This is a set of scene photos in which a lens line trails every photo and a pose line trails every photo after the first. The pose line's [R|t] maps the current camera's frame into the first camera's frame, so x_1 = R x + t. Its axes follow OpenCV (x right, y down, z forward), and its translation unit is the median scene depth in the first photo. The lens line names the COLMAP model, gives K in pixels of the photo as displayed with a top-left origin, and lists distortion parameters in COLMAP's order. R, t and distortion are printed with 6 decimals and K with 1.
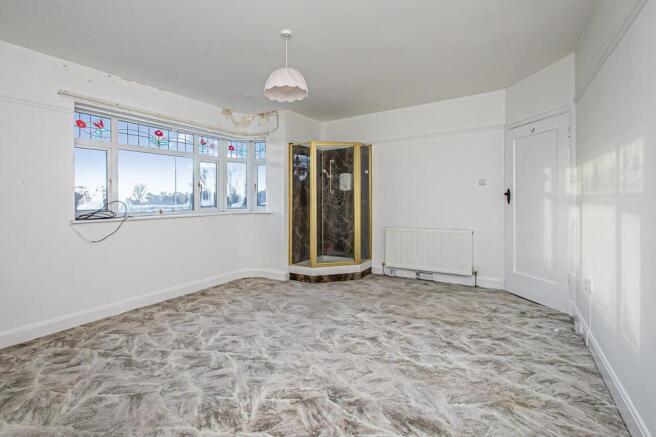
lens RADIAL K [[298.9, 0, 323.7], [0, 298.9, 202.8], [0, 0, 1]] dist [0.000362, 0.000235]
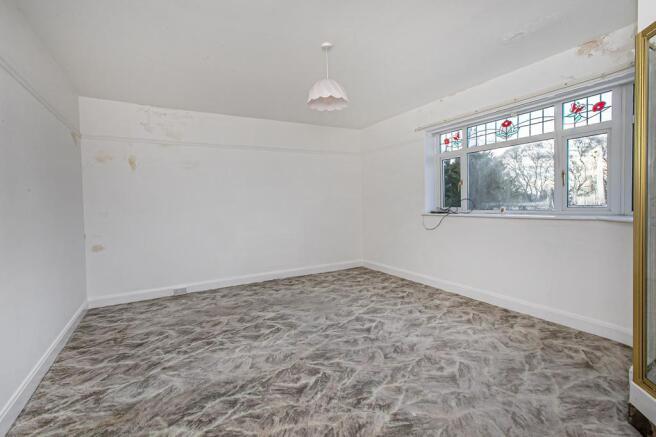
lens RADIAL K [[298.9, 0, 323.7], [0, 298.9, 202.8], [0, 0, 1]] dist [0.000362, 0.000235]
pose [[-0.484573, 0.025282, -0.874385, 0.635335], [0.023569, 0.999597, 0.015841, -0.023909], [0.874433, -0.012932, -0.484973, 1.170499]]
